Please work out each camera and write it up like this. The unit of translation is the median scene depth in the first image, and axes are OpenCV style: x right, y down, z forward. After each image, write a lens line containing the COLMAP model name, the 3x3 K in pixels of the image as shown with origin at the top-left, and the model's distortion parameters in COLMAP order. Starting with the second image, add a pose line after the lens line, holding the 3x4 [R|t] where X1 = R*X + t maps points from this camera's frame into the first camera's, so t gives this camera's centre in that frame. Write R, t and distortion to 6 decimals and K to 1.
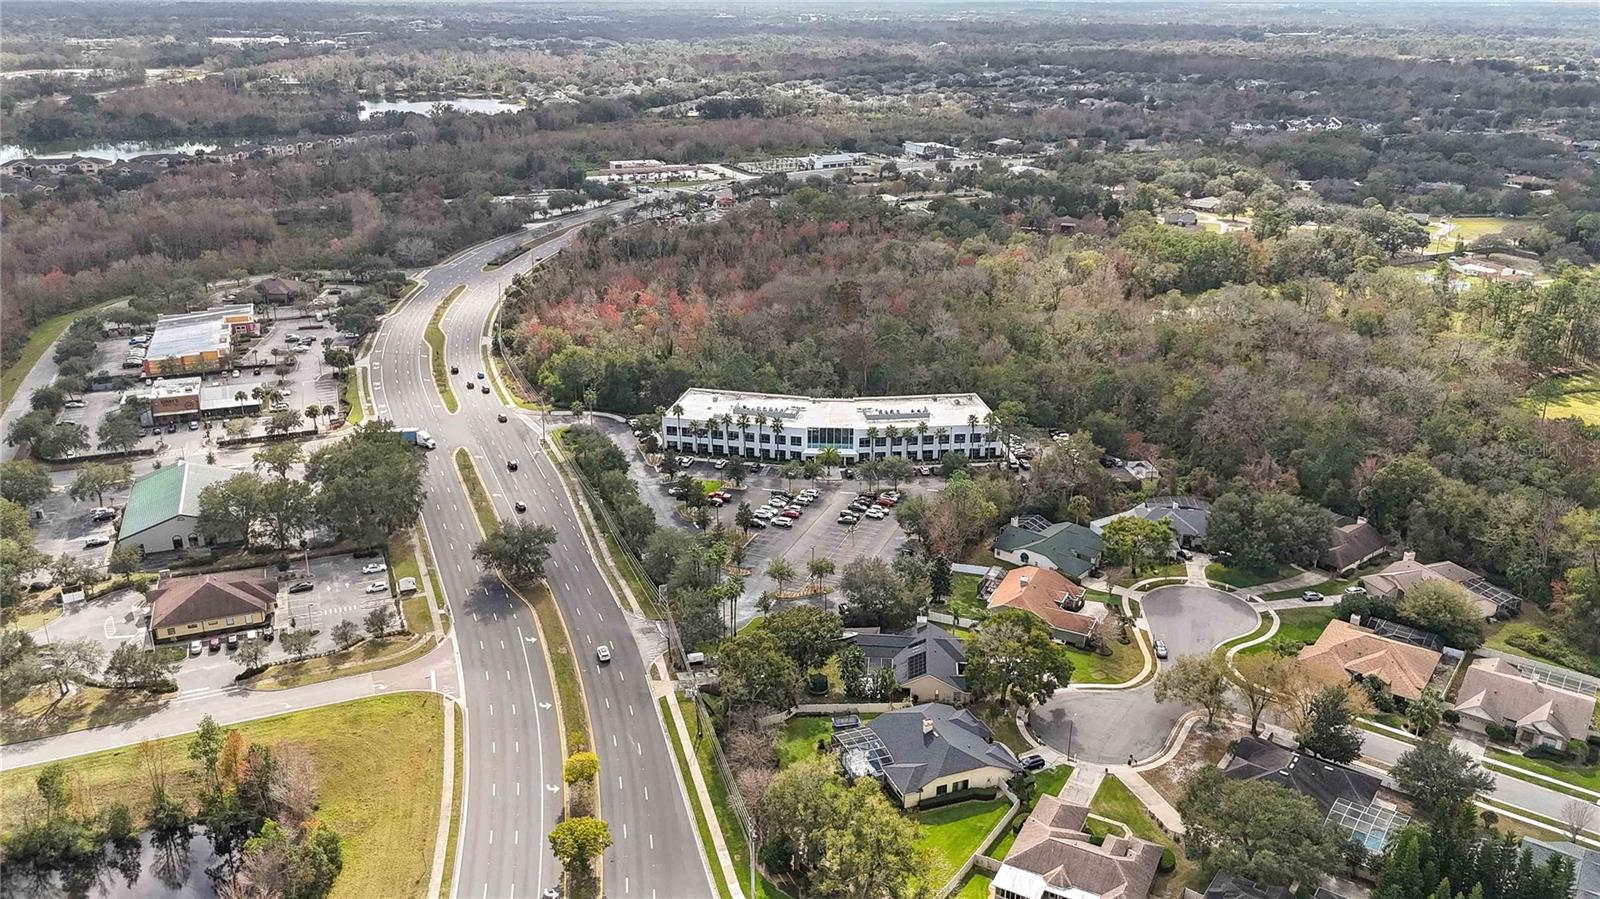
lens RADIAL K [[1171.4, 0, 800.0], [0, 1171.4, 448.9], [0, 0, 1]] dist [0.061117, -0.053919]
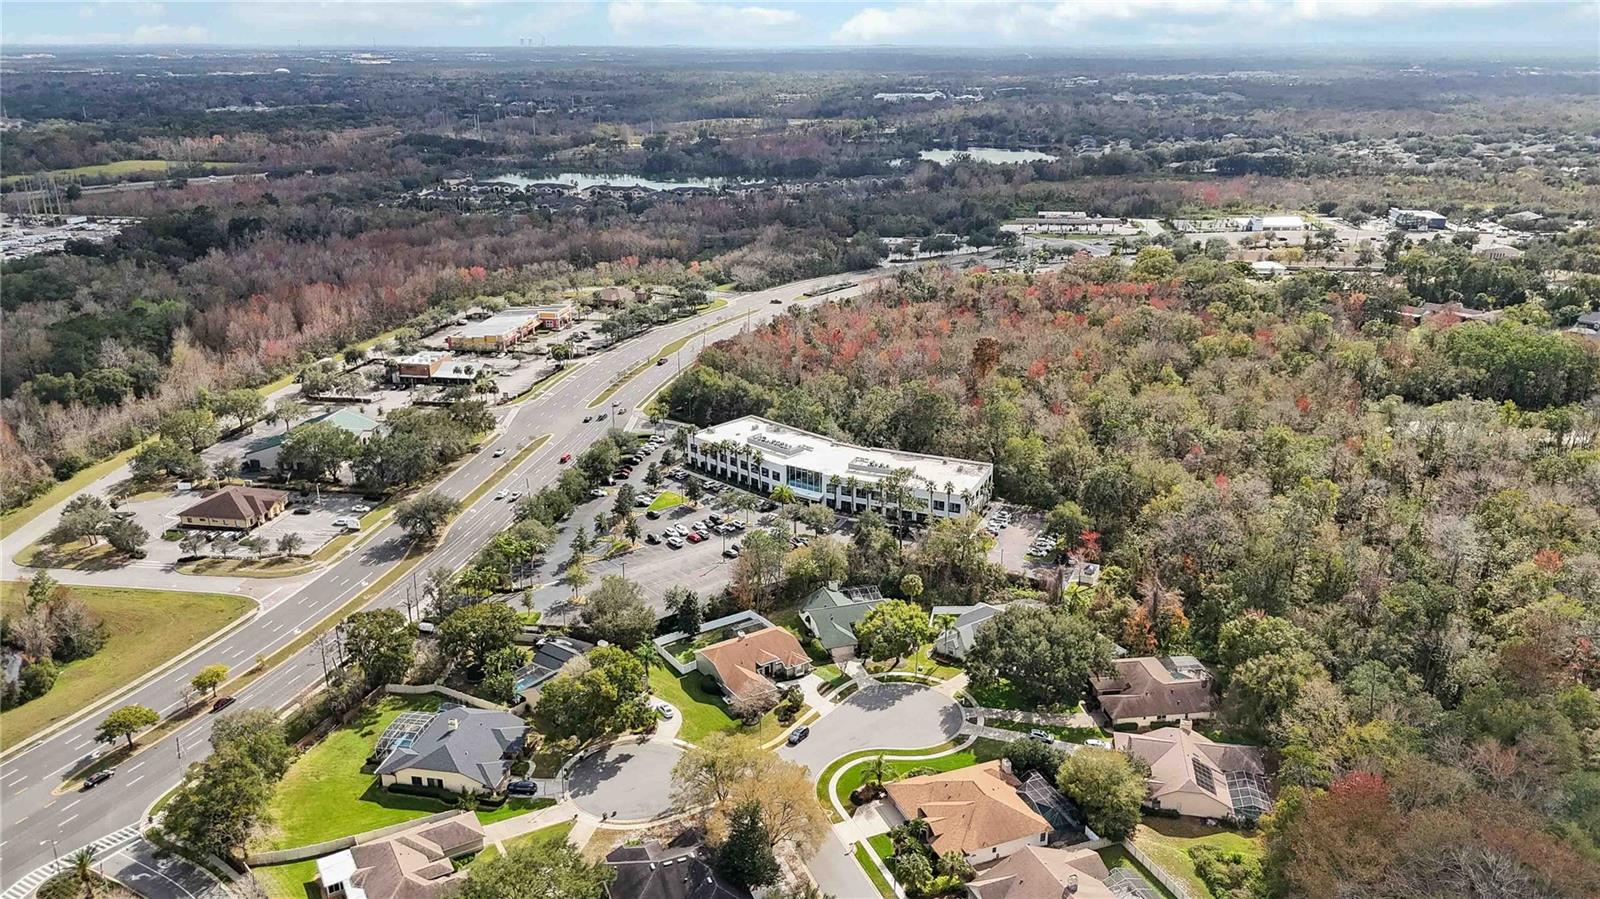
lens RADIAL K [[1171.4, 0, 802.6], [0, 1171.4, 452.0], [0, 0, 1]] dist [0.061117, -0.053919]
pose [[0.860283, 0.160236, -0.483980, 0.494524], [-0.179754, 0.983692, 0.006164, -0.037199], [0.477076, 0.081694, 0.875057, 0.123670]]
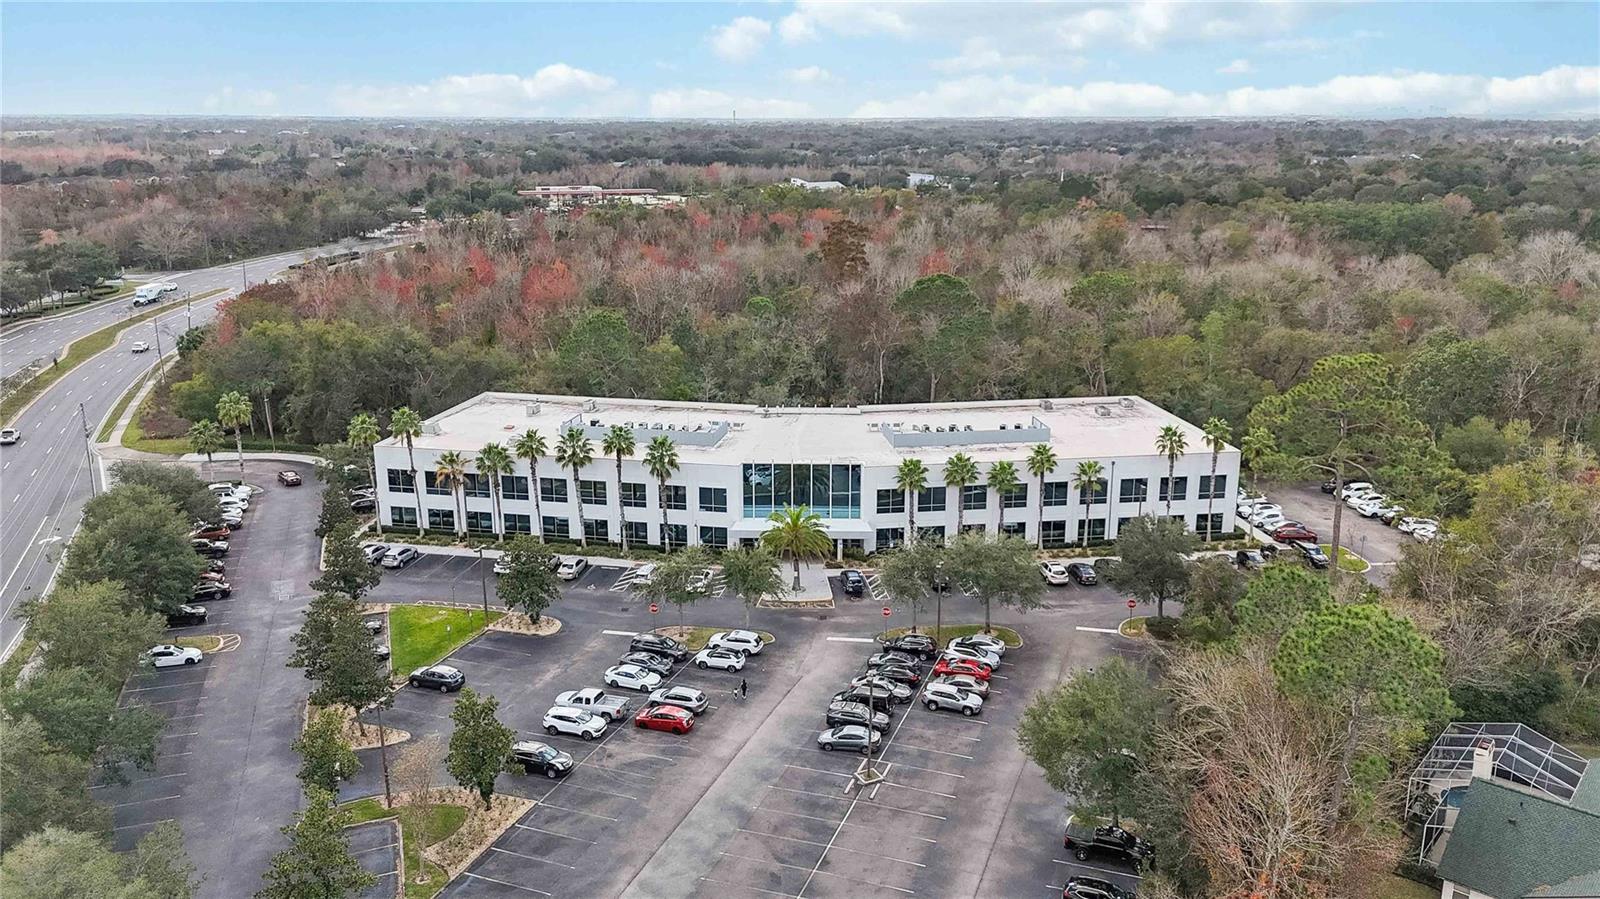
lens RADIAL K [[1171.4, 0, 796.2], [0, 1171.4, 449.5], [0, 0, 1]] dist [0.061117, -0.053919]
pose [[0.999938, -0.011136, 0.000396, 0.024170], [0.011126, 0.995899, -0.089783, 0.011727], [0.000606, 0.089781, 0.995961, 0.612380]]
